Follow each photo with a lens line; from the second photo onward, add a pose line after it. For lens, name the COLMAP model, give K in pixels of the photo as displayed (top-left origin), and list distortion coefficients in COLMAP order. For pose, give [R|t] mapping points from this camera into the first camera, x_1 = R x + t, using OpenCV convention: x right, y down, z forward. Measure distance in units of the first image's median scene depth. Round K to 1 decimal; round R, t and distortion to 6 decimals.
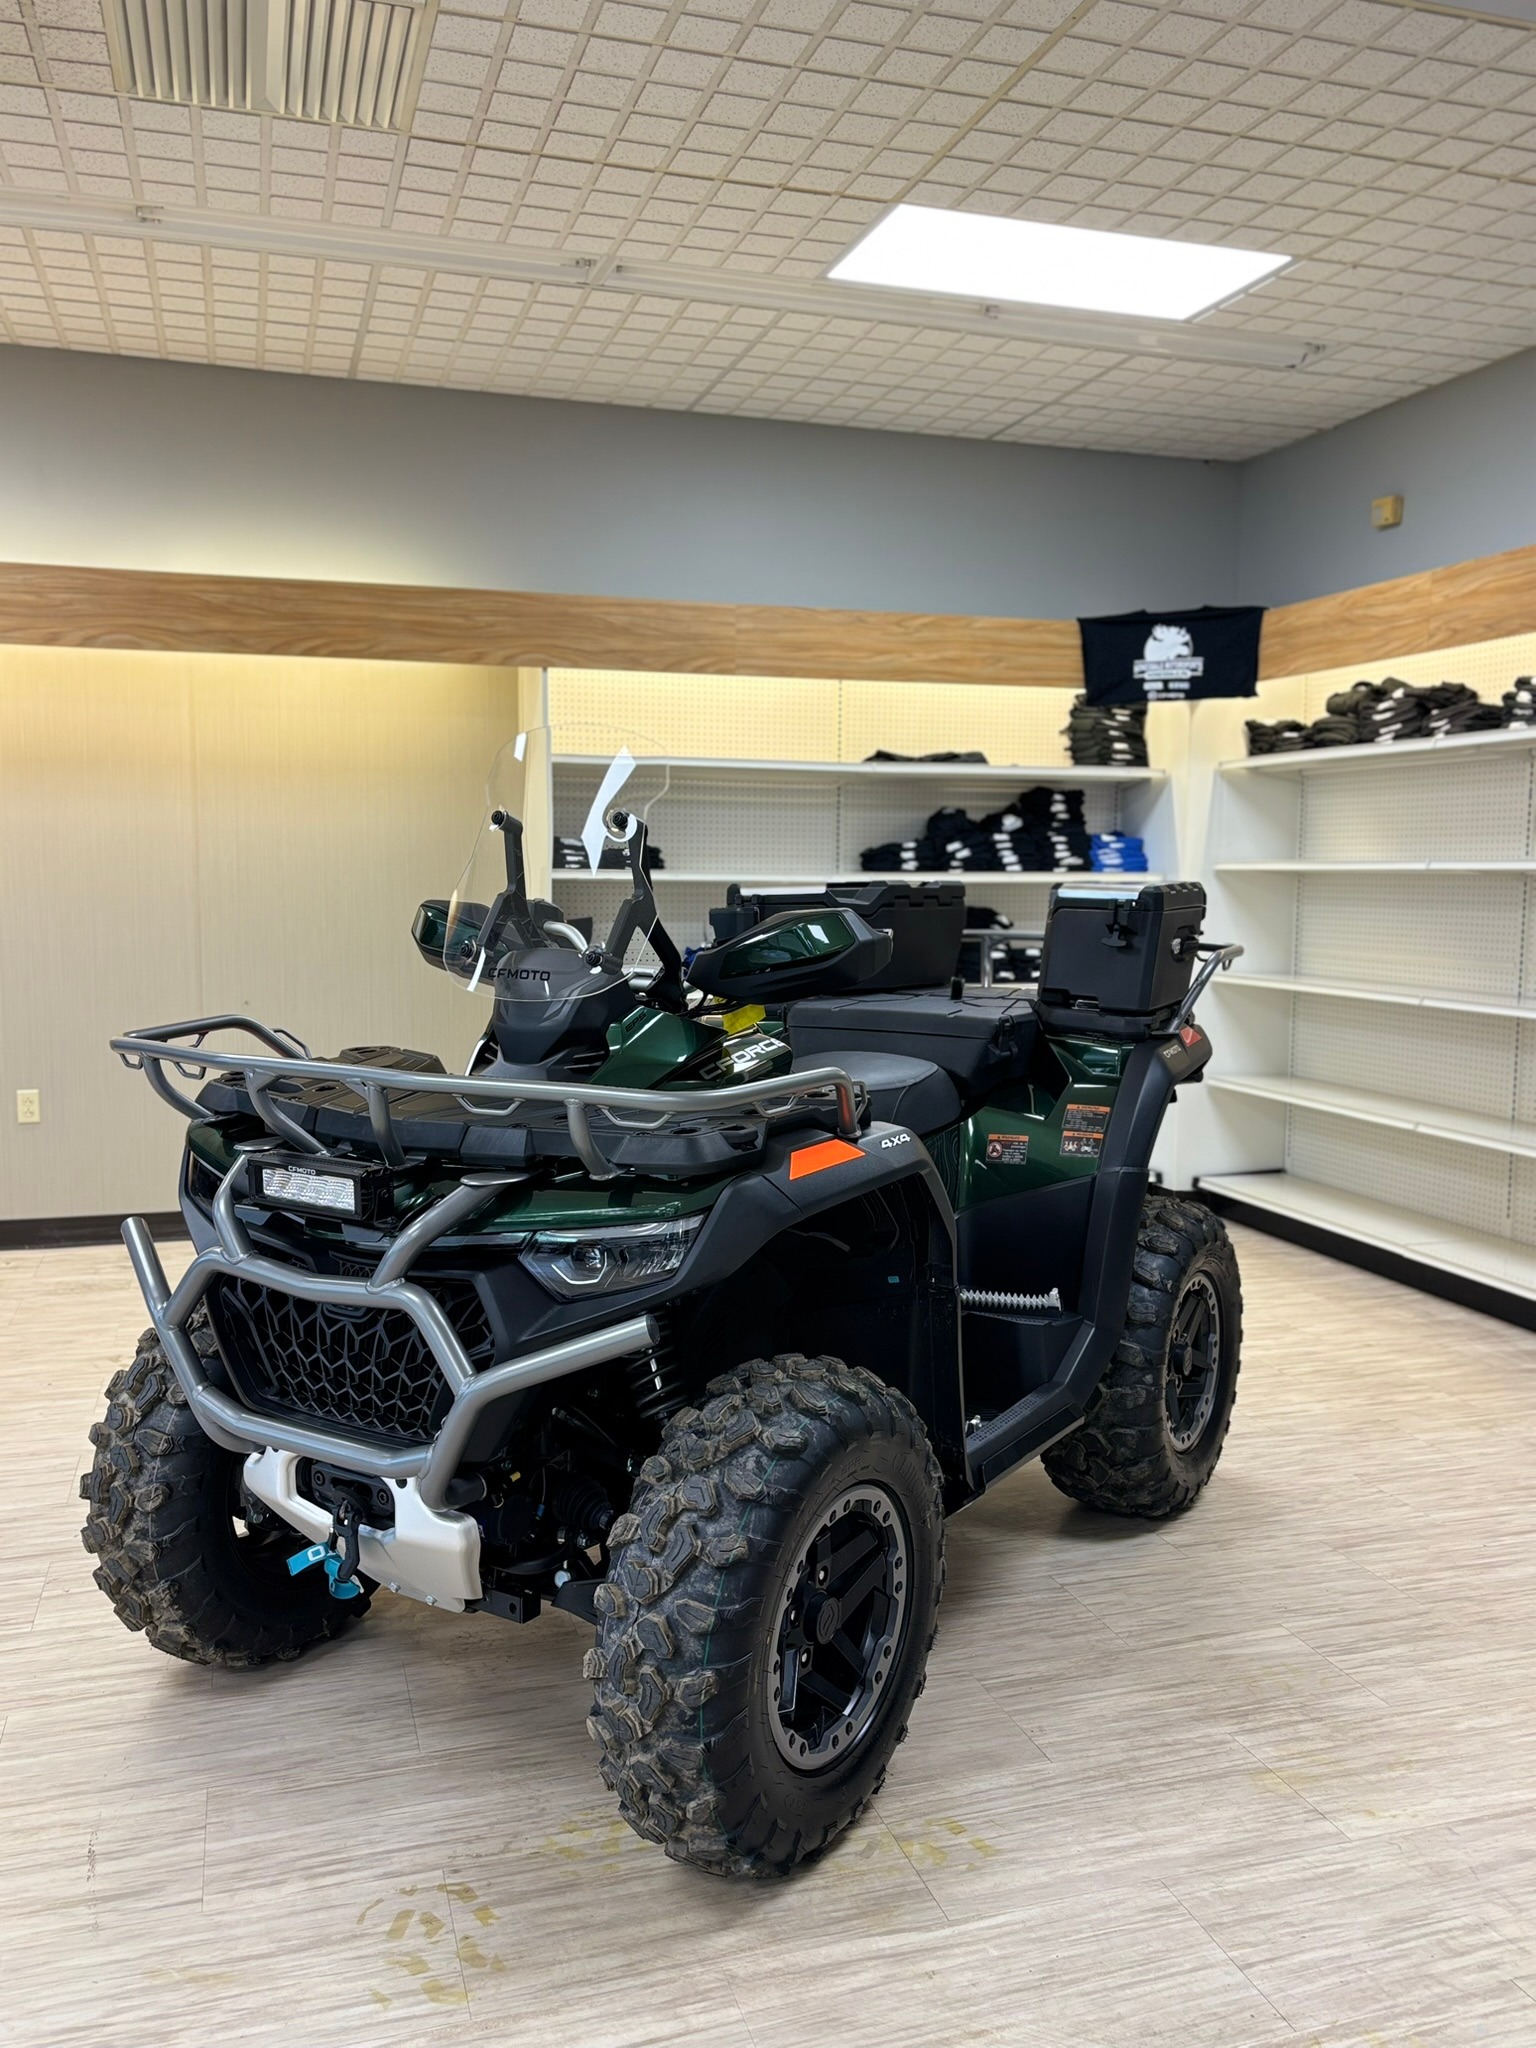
lens RADIAL K [[1650.5, 0, 771.9], [0, 1650.5, 1069.9], [0, 0, 1]] dist [0.042590, -0.038203]
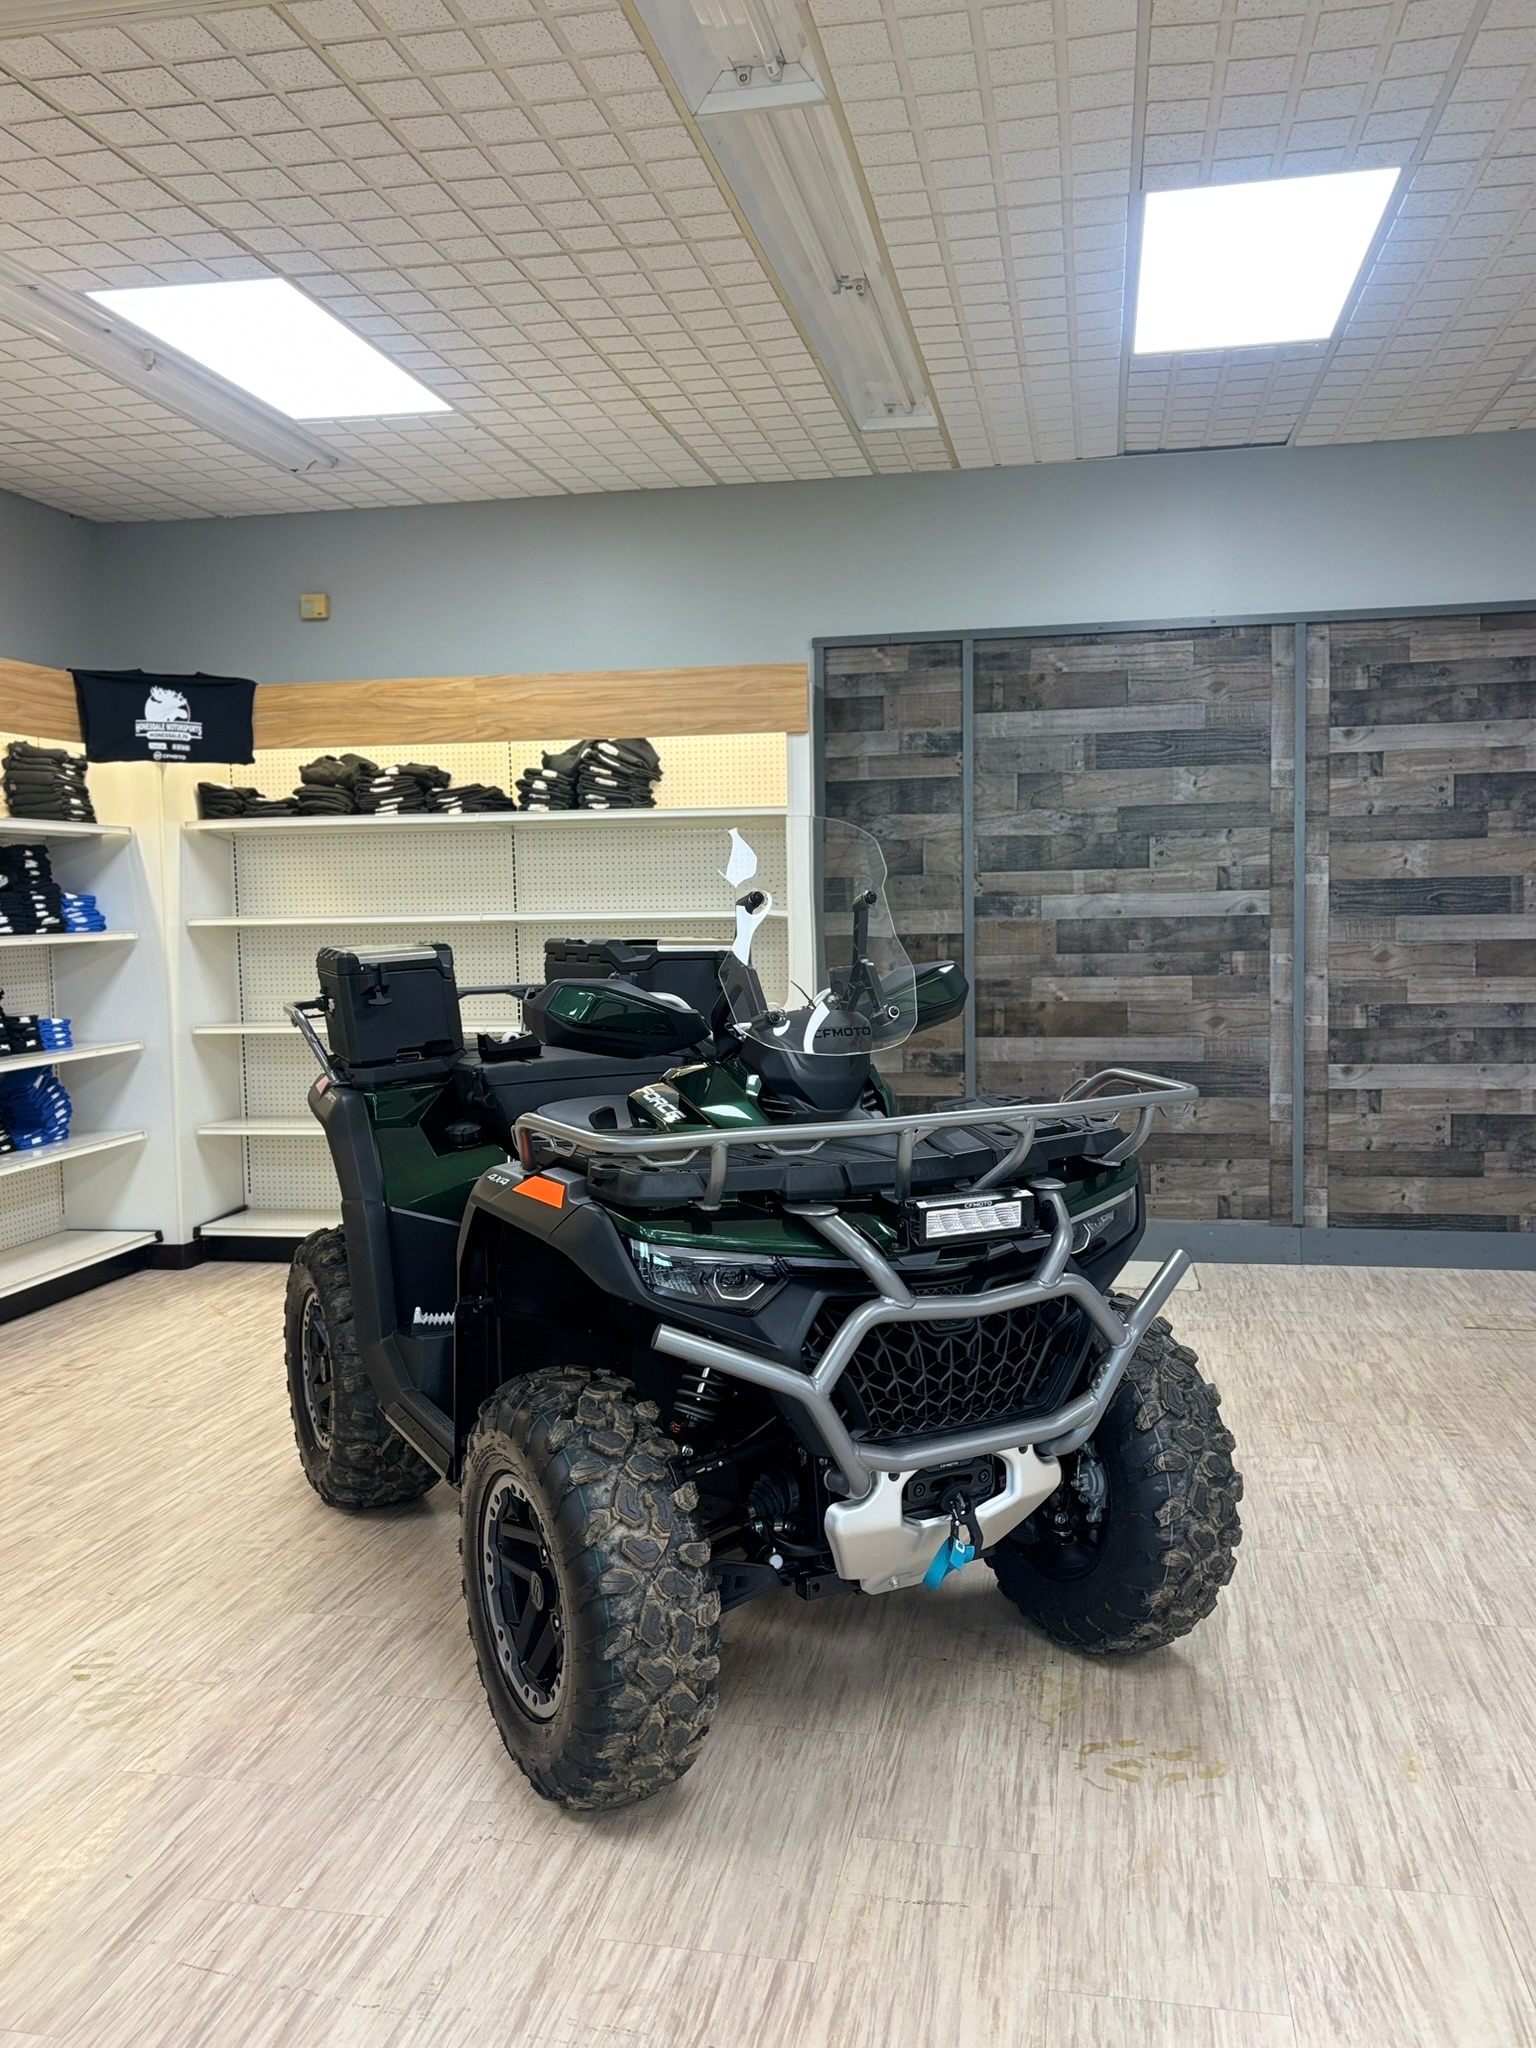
lens RADIAL K [[1643.8, 0, 782.3], [0, 1643.8, 1063.3], [0, 0, 1]] dist [0.085860, -0.115677]
pose [[0.476007, -0.103422, 0.873339, -0.569922], [0.128602, 0.990572, 0.047211, -0.046506], [-0.869988, 0.089840, 0.484820, 0.231482]]
